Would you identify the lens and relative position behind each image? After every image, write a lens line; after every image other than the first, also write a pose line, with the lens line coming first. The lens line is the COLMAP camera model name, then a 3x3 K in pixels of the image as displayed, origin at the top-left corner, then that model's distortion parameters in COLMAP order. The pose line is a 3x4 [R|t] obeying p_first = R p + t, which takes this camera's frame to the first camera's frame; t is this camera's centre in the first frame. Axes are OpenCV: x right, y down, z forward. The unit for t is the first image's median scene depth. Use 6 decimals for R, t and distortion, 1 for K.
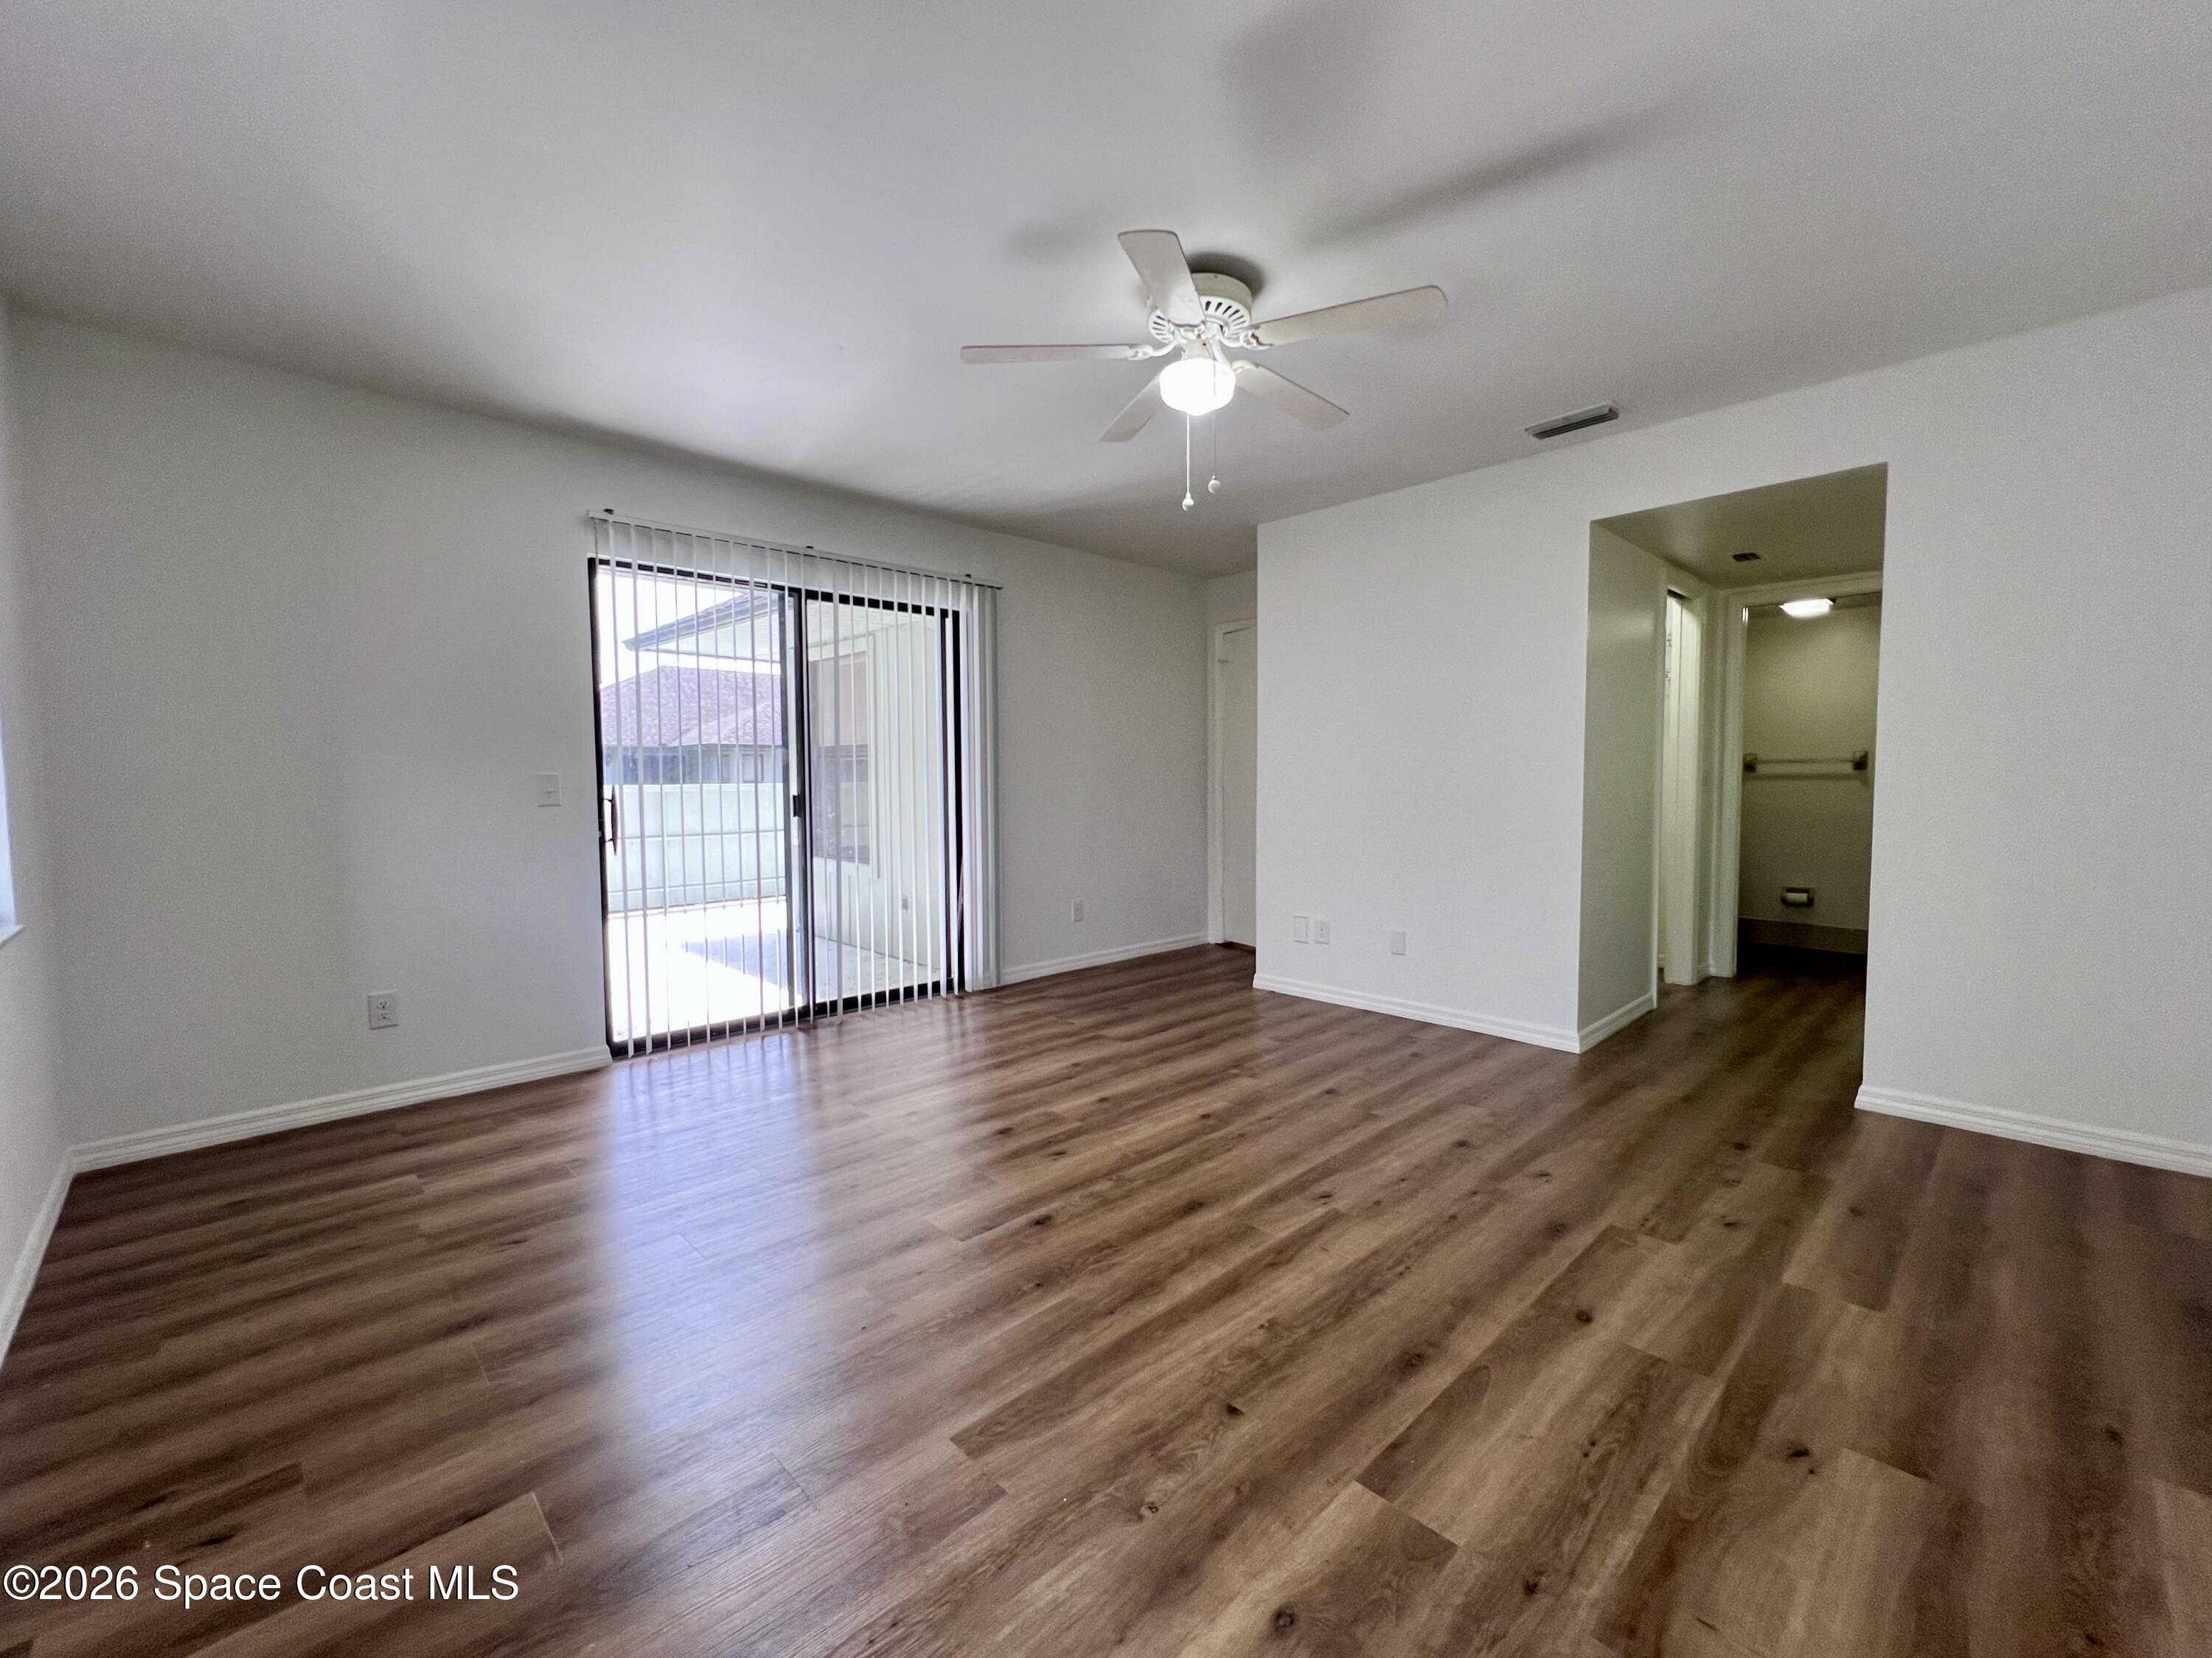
lens RADIAL K [[909.7, 0, 1119.7], [0, 909.7, 829.8], [0, 0, 1]] dist [-0.001786, -0.000172]
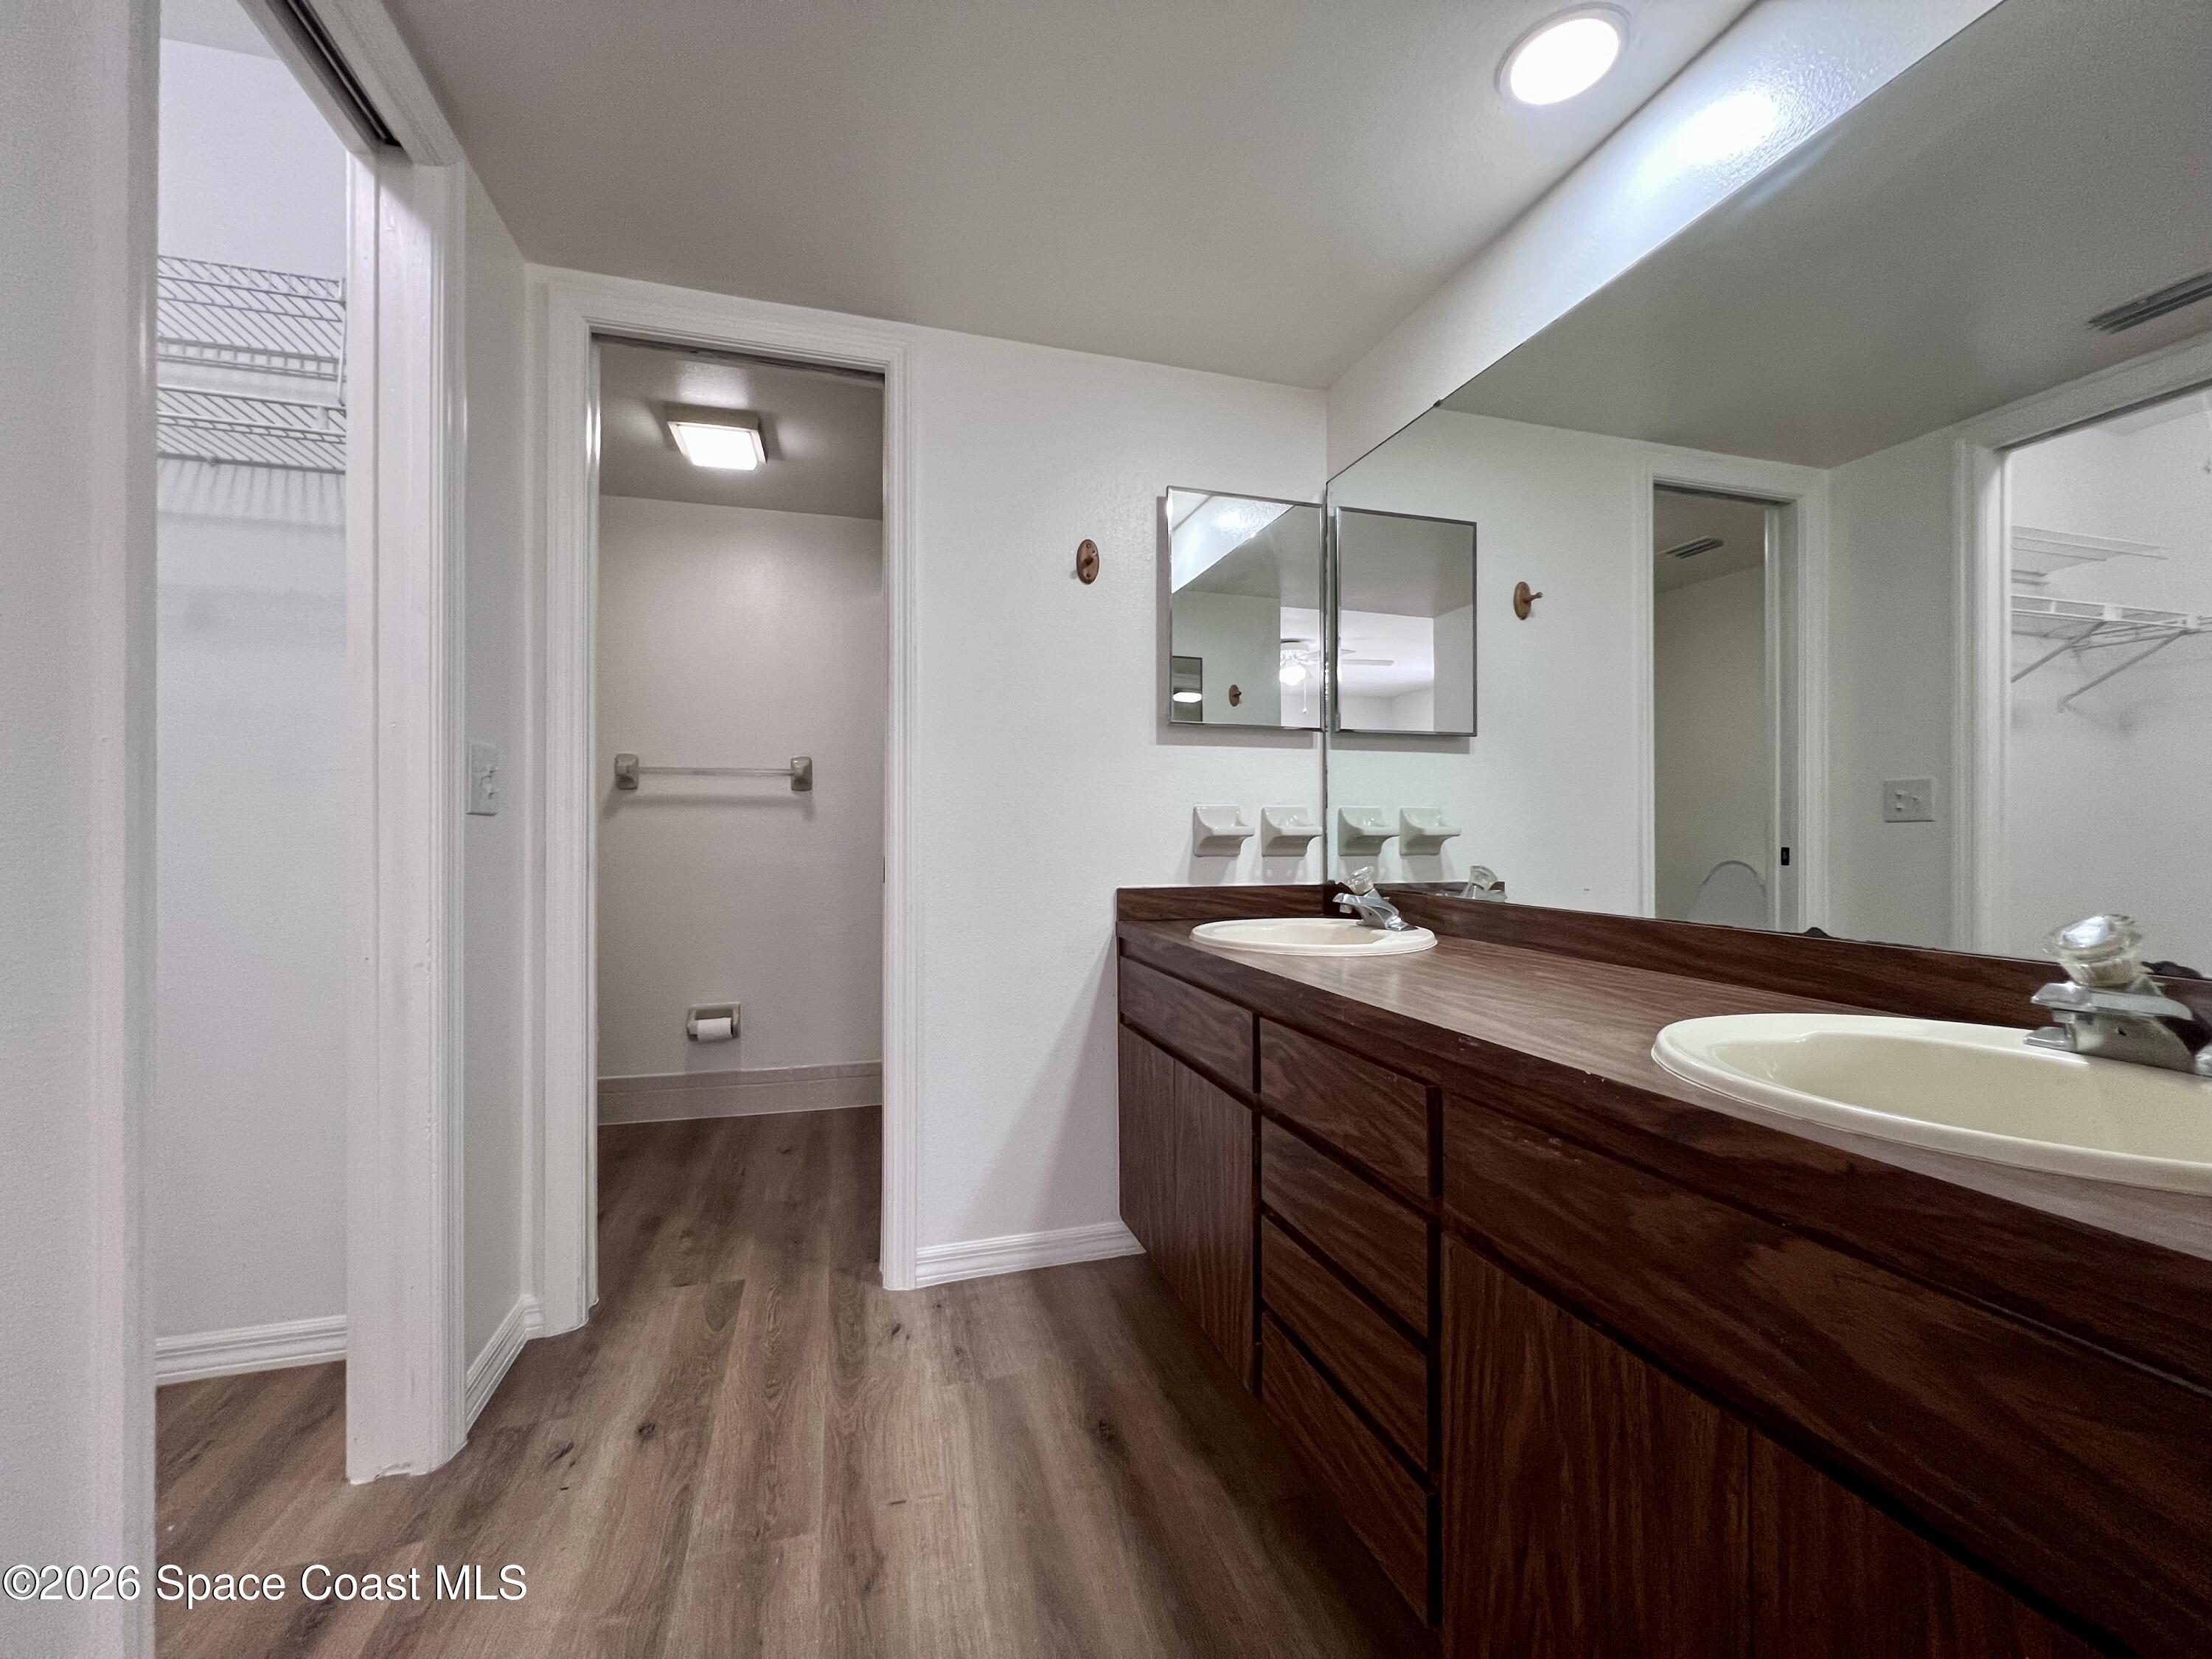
lens RADIAL K [[909.7, 0, 1117.6], [0, 909.7, 834.7], [0, 0, 1]] dist [-0.001786, -0.000172]
pose [[0.461922, 0.007205, 0.886892, 0.385046], [0.046343, 0.998405, -0.032248, -0.010068], [-0.885709, 0.055998, 0.460851, 0.543423]]
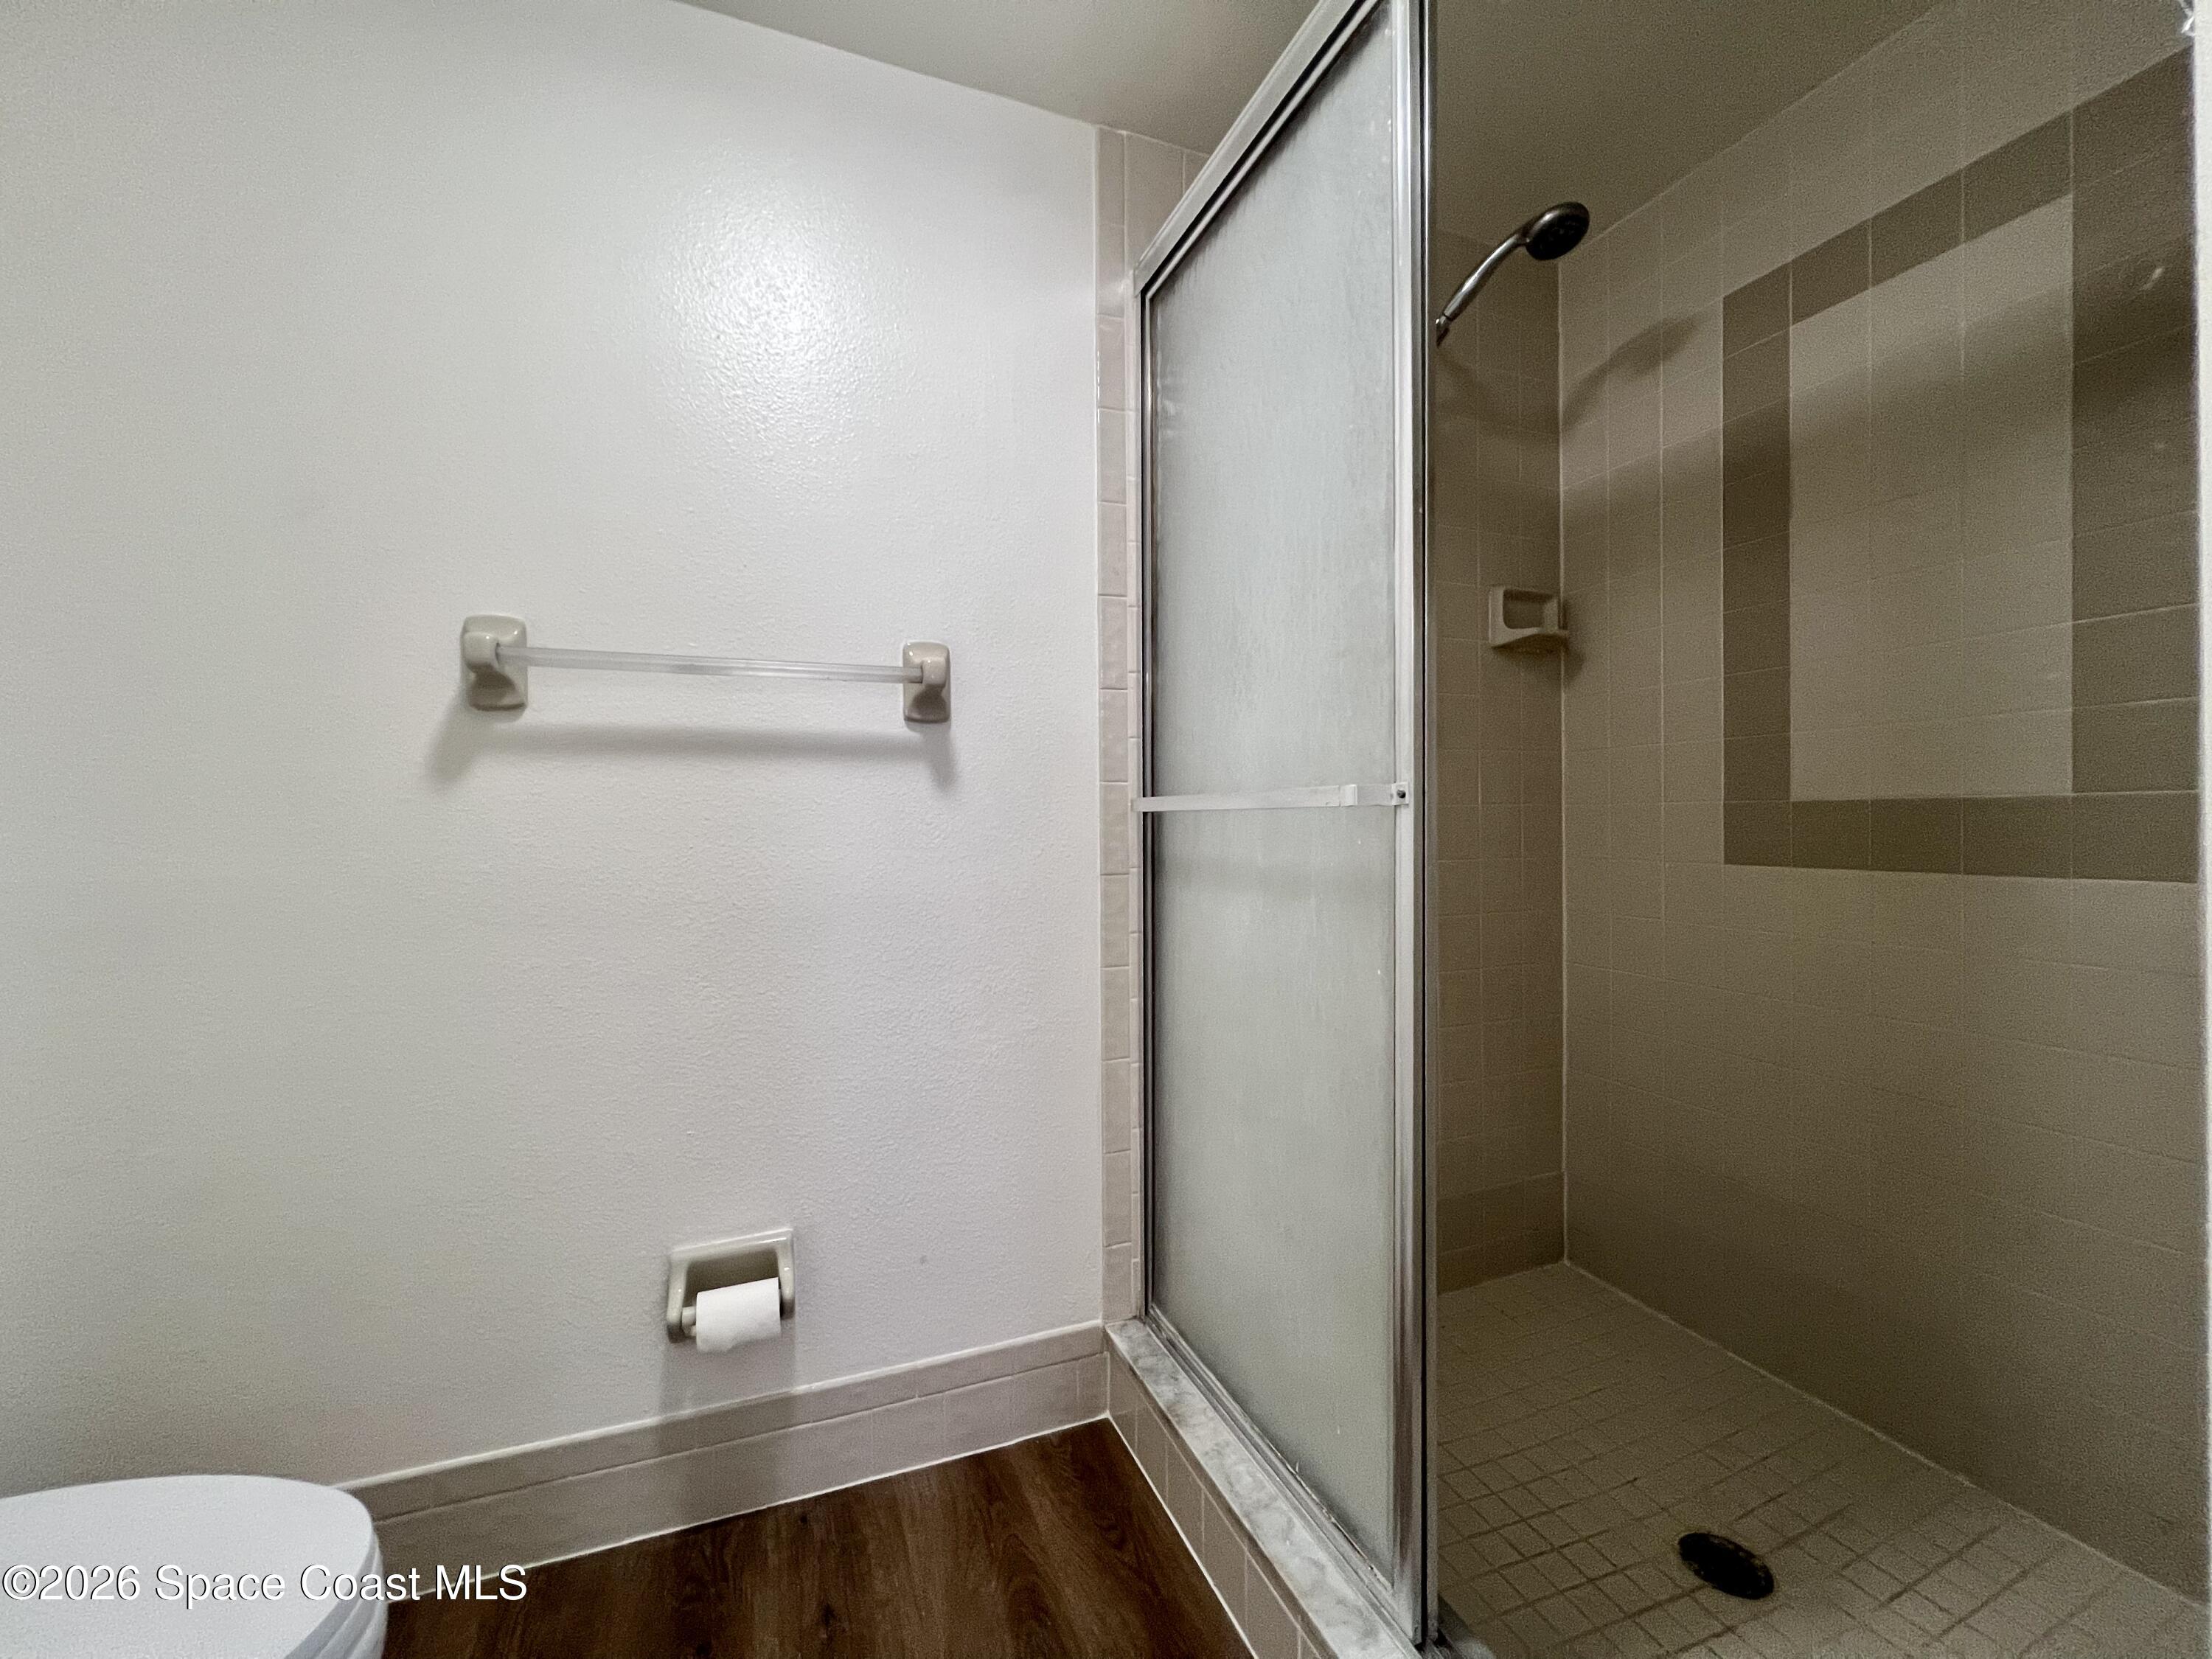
lens RADIAL K [[909.7, 0, 1104.3], [0, 909.7, 828.3], [0, 0, 1]] dist [-0.001786, -0.000172]
pose [[0.371549, -0.001207, 0.928413, 0.586647], [0.054578, 0.998298, -0.020544, -0.028350], [-0.926808, 0.058304, 0.370983, 0.842872]]
